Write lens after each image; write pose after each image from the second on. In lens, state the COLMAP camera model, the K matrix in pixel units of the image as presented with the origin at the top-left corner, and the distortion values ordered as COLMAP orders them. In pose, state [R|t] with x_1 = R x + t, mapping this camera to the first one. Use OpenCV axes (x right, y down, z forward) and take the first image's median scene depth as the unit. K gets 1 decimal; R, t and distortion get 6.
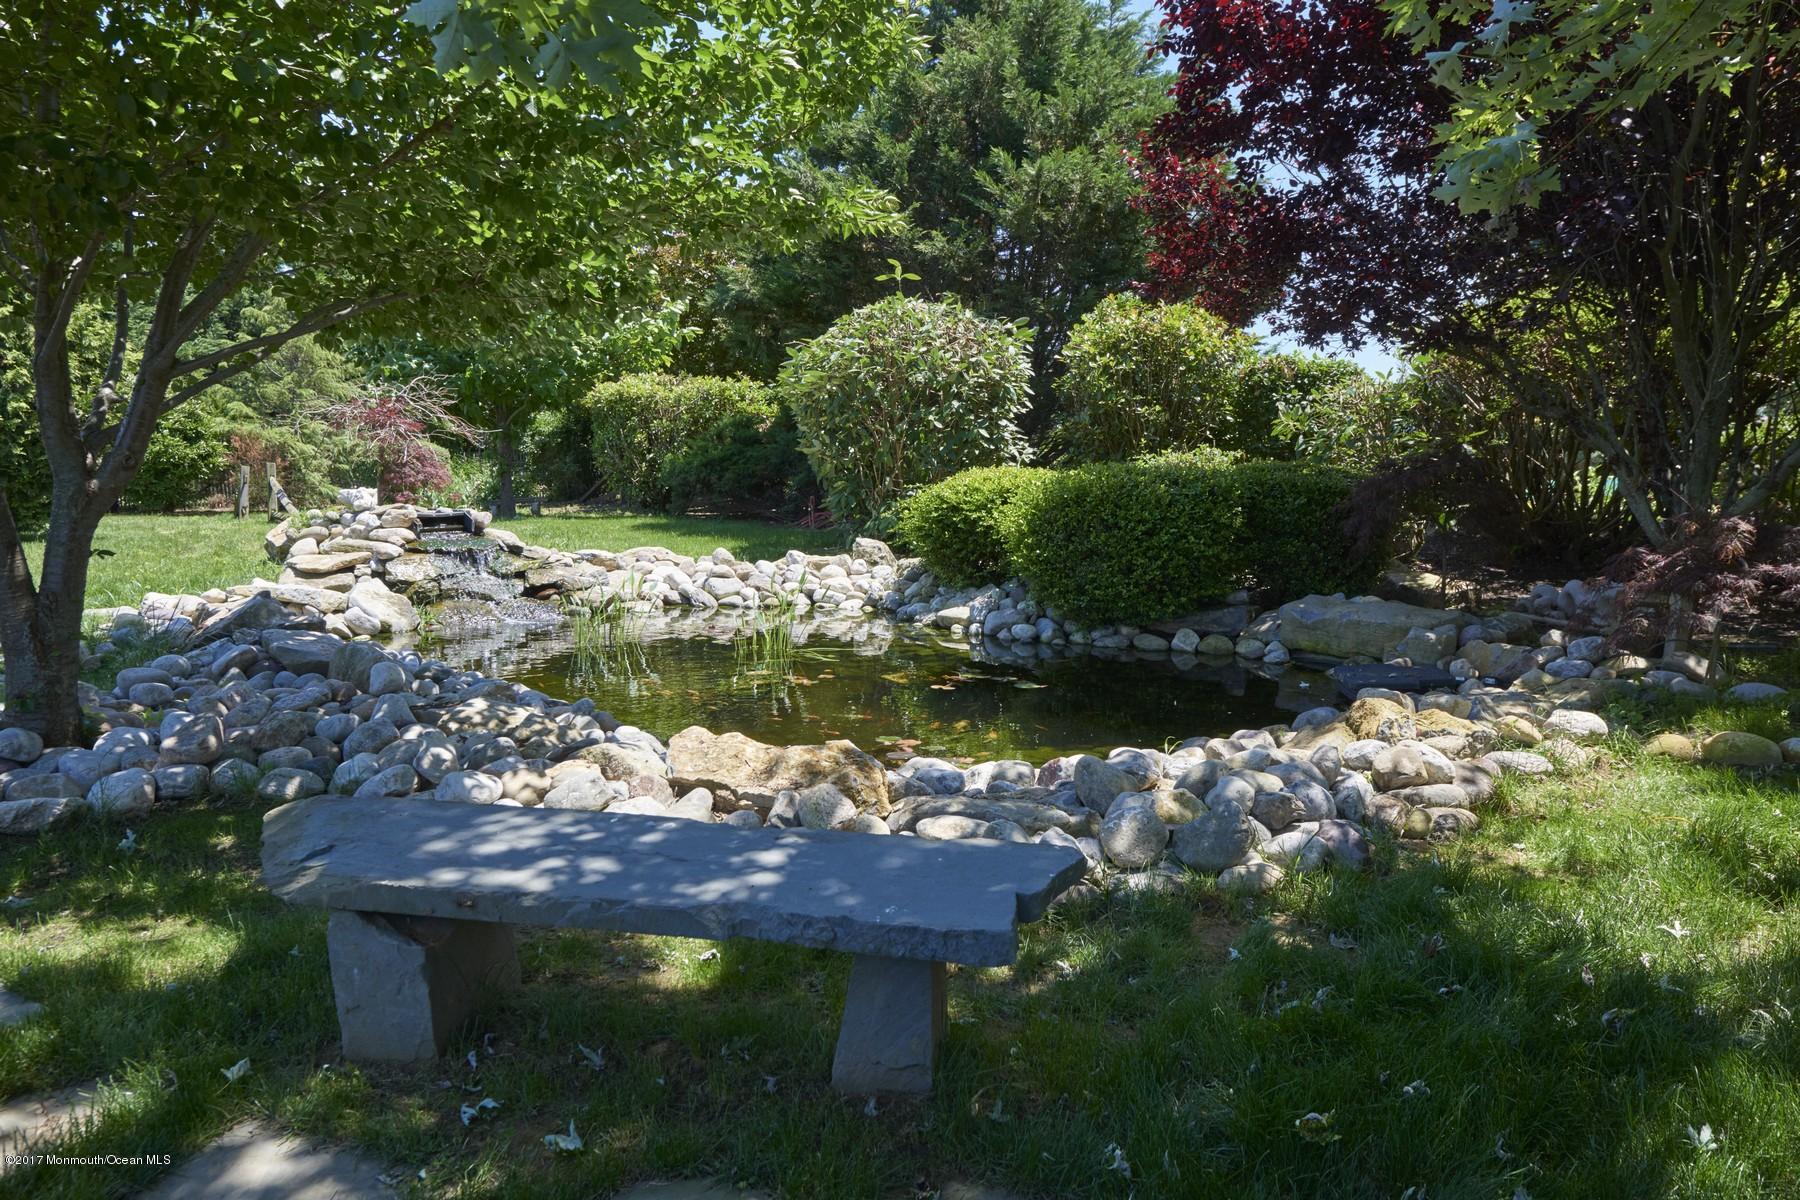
lens RADIAL K [[1200.5, 0, 900.0], [0, 1200.5, 600.0], [0, 0, 1]] dist [0.000989, 0.000012]
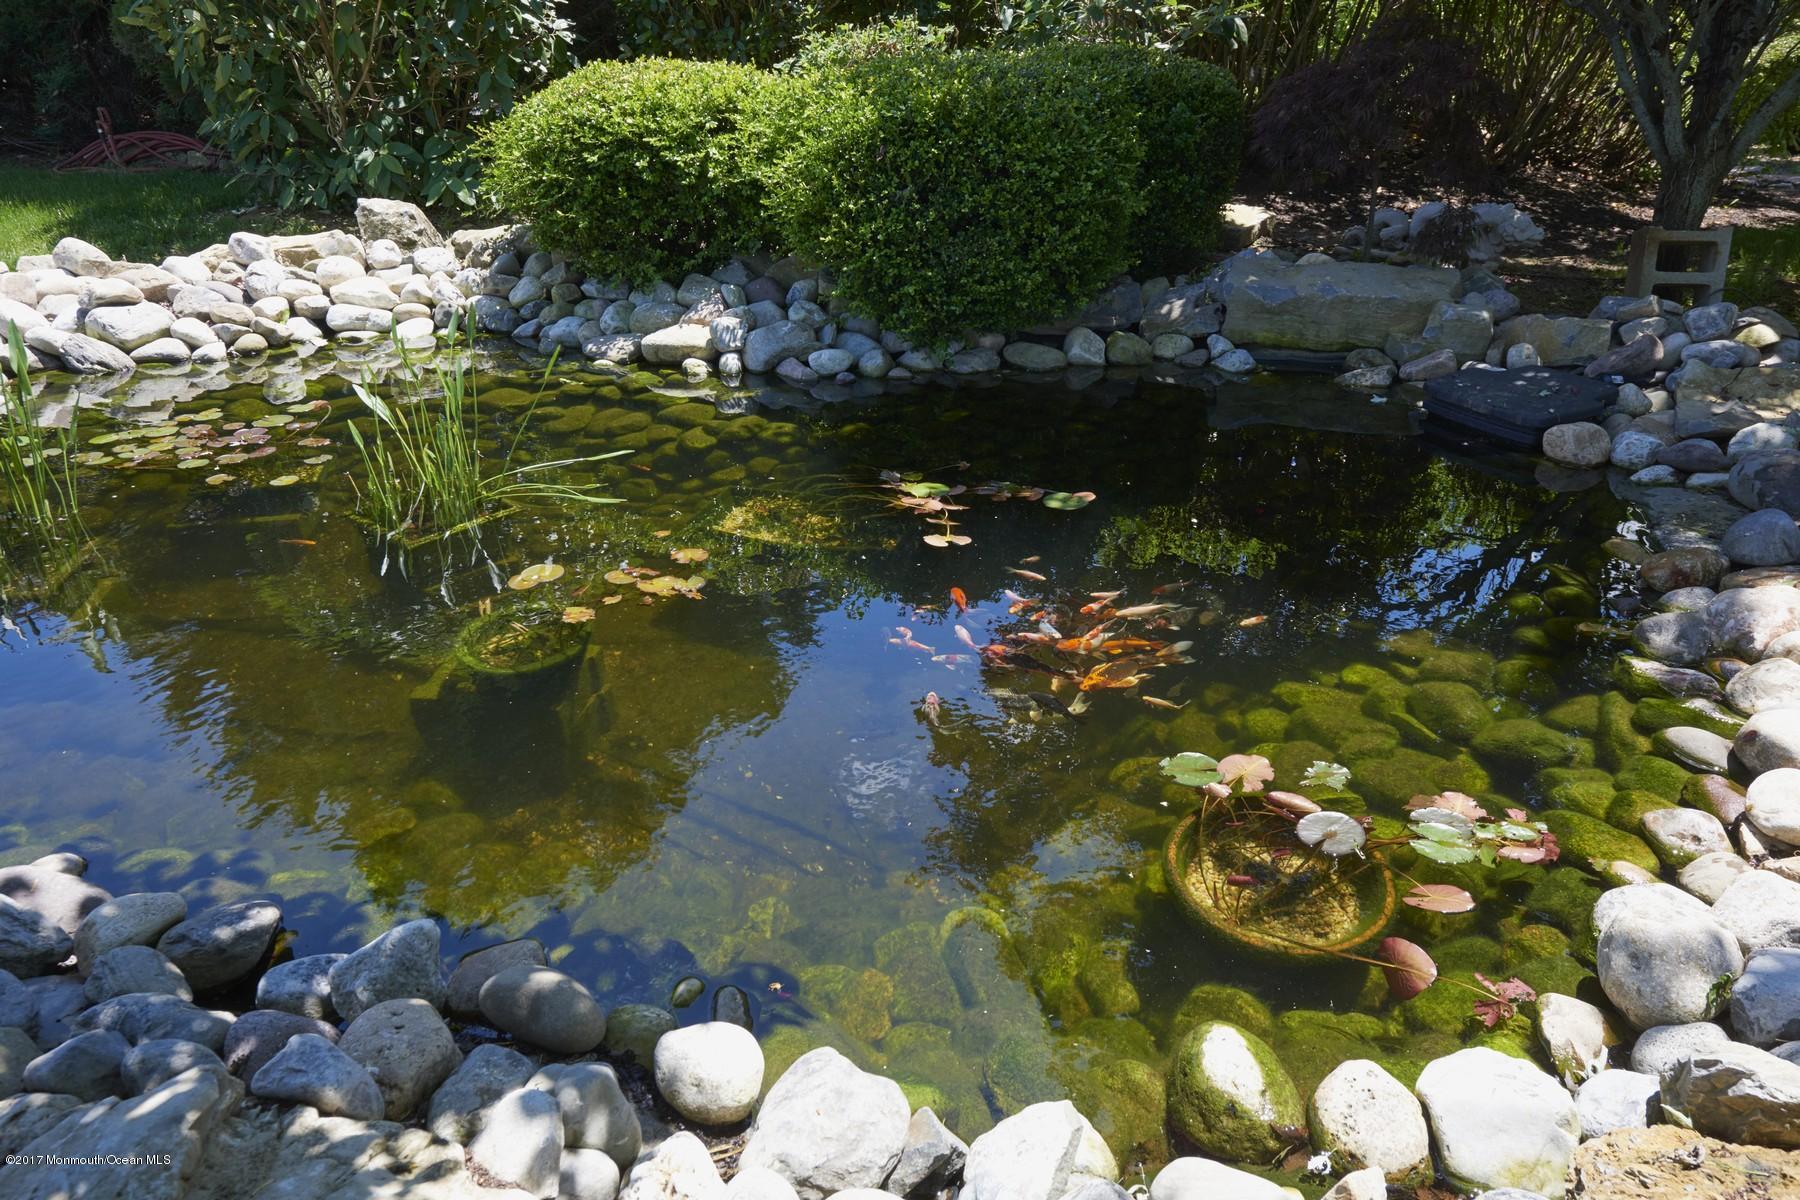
lens RADIAL K [[1200.5, 0, 900.0], [0, 1200.5, 600.0], [0, 0, 1]] dist [0.000989, 0.000012]
pose [[0.828980, -0.246390, 0.502079, -0.164065], [0.070832, 0.936752, 0.342750, -0.053769], [-0.554774, -0.248570, 0.794002, 0.389121]]
